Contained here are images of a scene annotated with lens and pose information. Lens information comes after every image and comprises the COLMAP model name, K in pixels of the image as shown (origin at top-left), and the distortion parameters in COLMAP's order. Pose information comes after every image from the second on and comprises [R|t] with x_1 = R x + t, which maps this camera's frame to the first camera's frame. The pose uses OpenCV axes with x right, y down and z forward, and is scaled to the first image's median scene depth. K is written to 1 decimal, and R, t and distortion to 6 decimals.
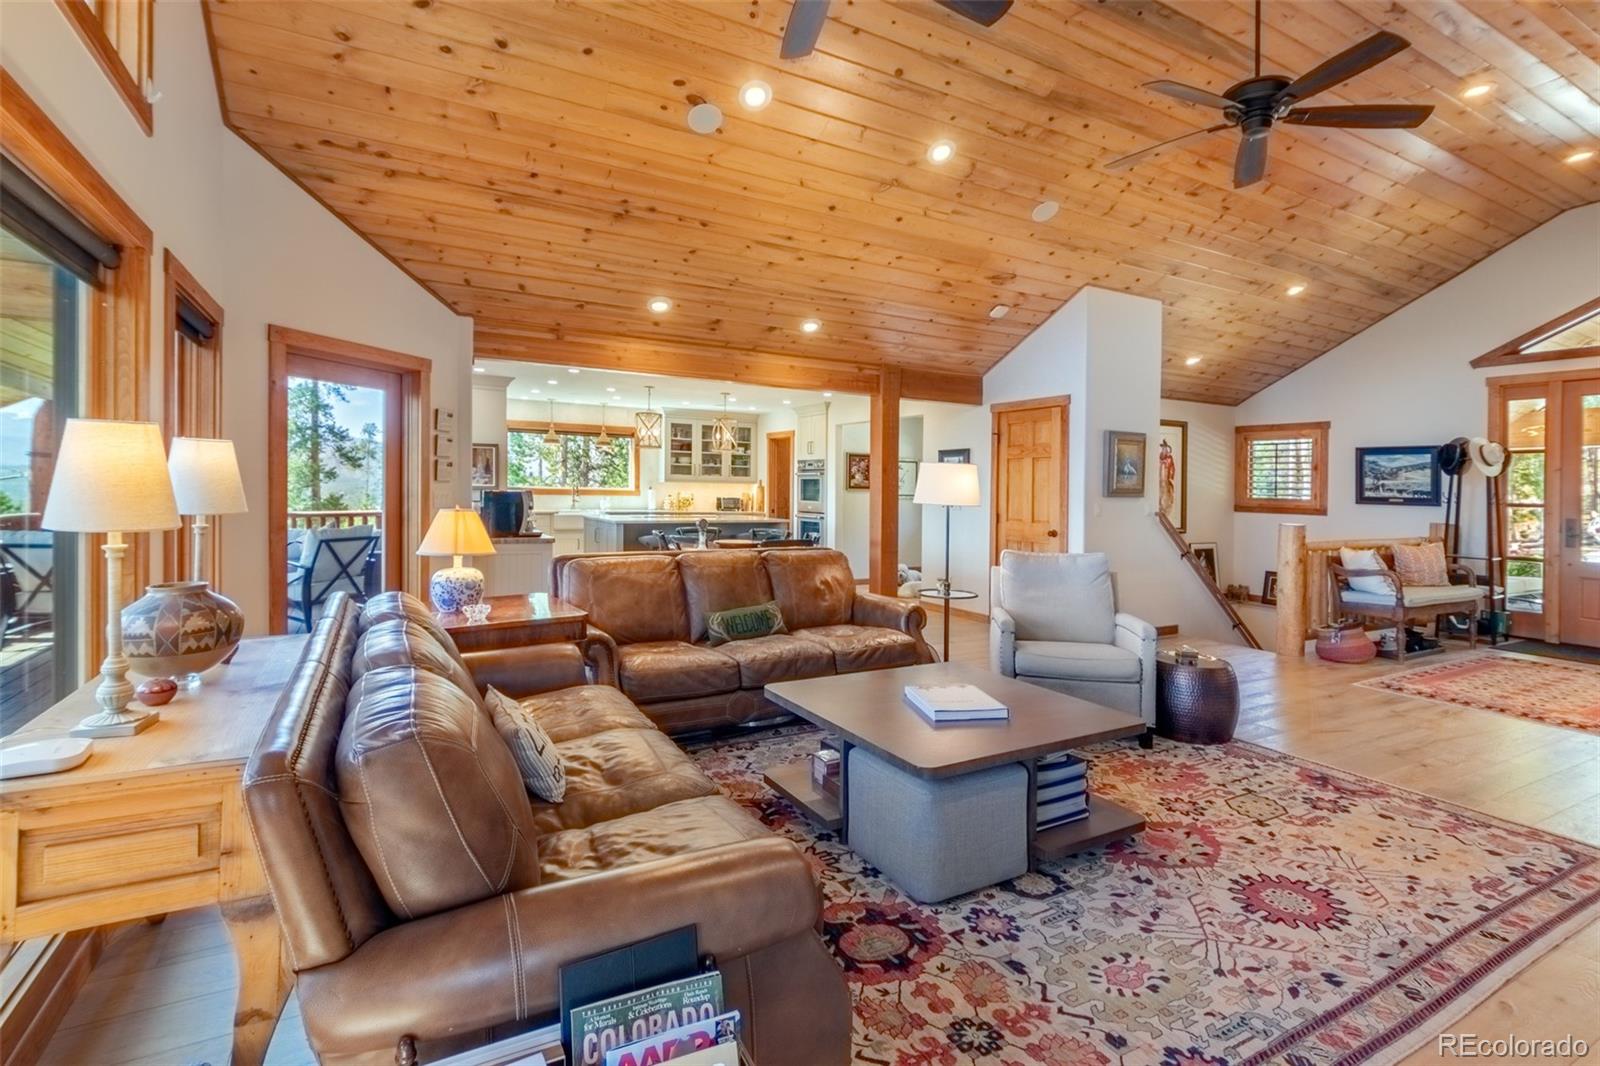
lens RADIAL K [[755.7, 0, 809.9], [0, 755.7, 487.4], [0, 0, 1]] dist [-0.003570, -0.000212]
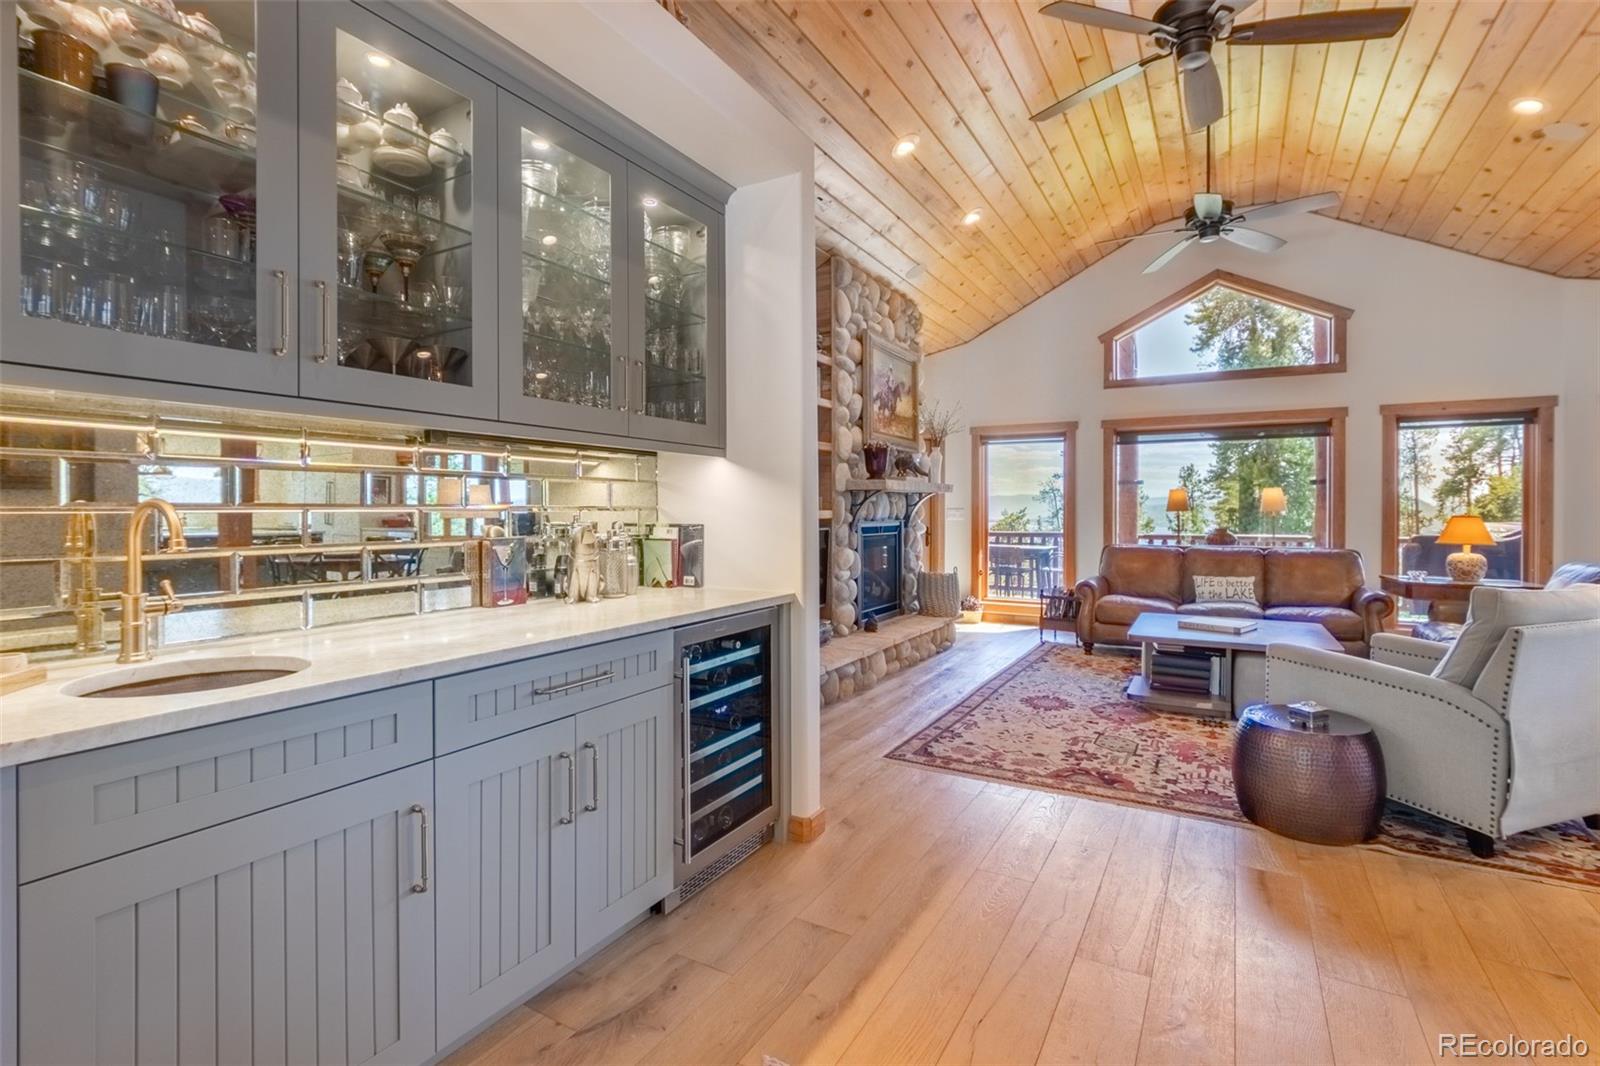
lens RADIAL K [[755.7, 0, 799.4], [0, 755.7, 522.1], [0, 0, 1]] dist [-0.003570, -0.000212]
pose [[-0.857202, -0.010334, -0.514876, 1.639400], [-0.016213, 0.999845, 0.006925, 0.059100], [0.514725, 0.014284, -0.857237, 1.748132]]
